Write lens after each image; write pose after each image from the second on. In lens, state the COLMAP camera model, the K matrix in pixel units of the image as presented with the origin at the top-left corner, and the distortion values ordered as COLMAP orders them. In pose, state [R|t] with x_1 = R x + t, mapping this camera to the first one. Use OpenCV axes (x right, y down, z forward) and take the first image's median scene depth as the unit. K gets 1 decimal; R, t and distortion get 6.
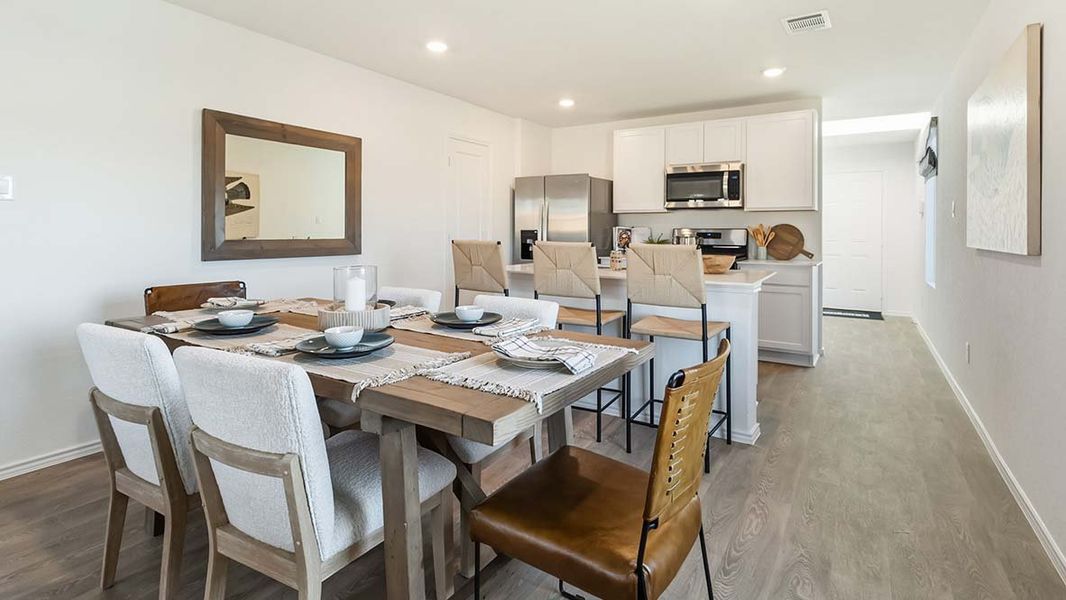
lens RADIAL K [[509.8, 0, 534.1], [0, 509.8, 230.9], [0, 0, 1]] dist [-0.002515, 0.000546]
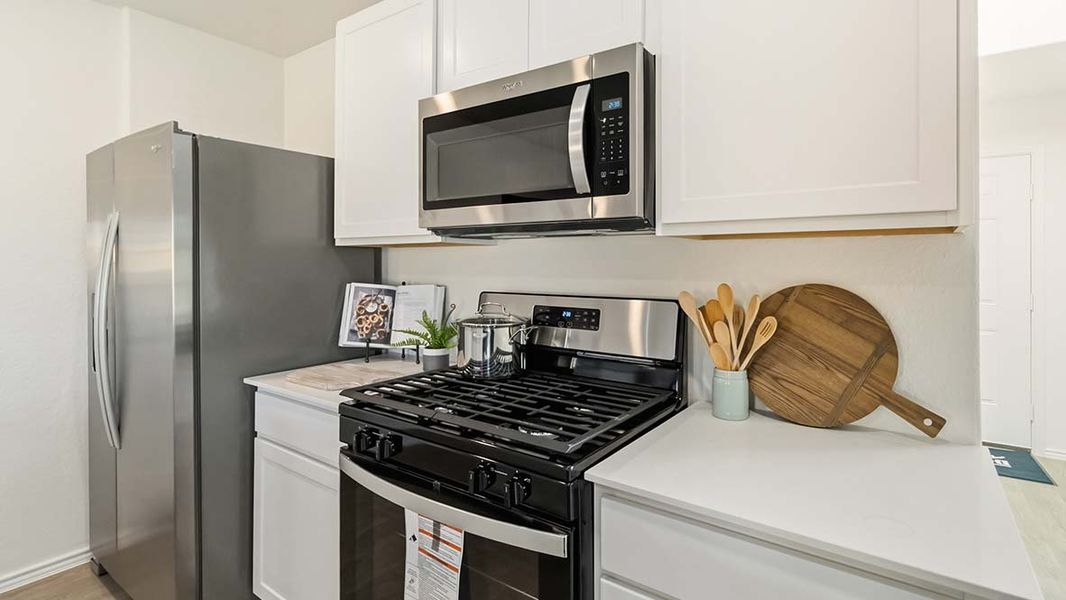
lens RADIAL K [[518.0, 0, 535.0], [0, 518.0, 259.1], [0, 0, 1]] dist [-0.000389, -0.000242]
pose [[0.998664, -0.005207, -0.051406, 0.358042], [0.004741, 0.999947, -0.009184, -0.024404], [0.051451, 0.008928, 0.998636, 0.720920]]
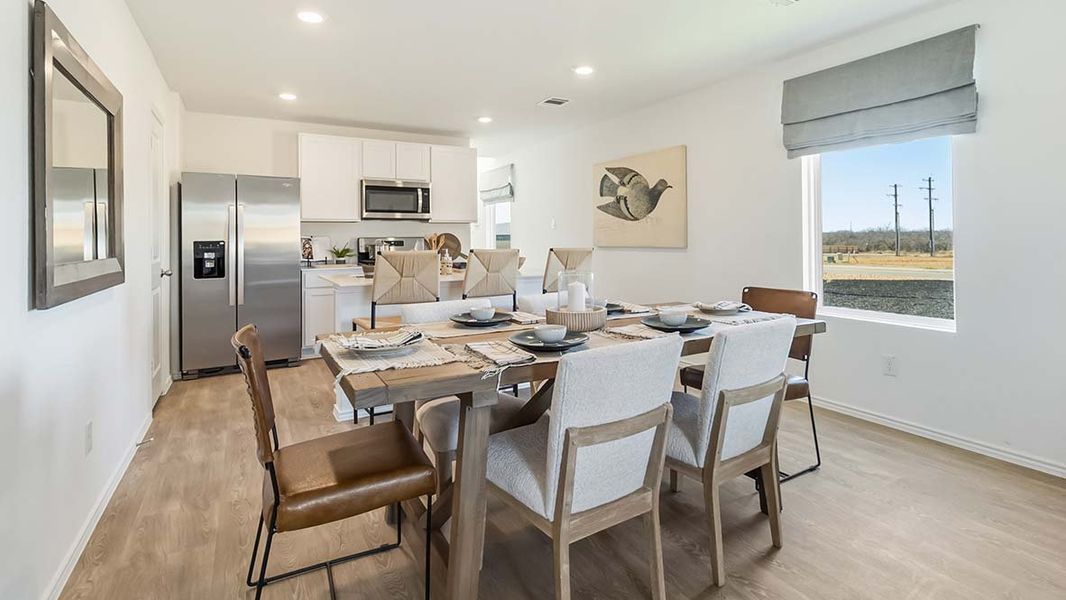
lens RADIAL K [[513.5, 0, 533.8], [0, 513.5, 238.0], [0, 0, 1]] dist [-0.004031, -0.001269]
pose [[0.467057, -0.006653, 0.884202, -0.528955], [0.013897, 0.999903, 0.000183, 0.001018], [-0.884118, 0.012202, 0.467104, 0.215663]]
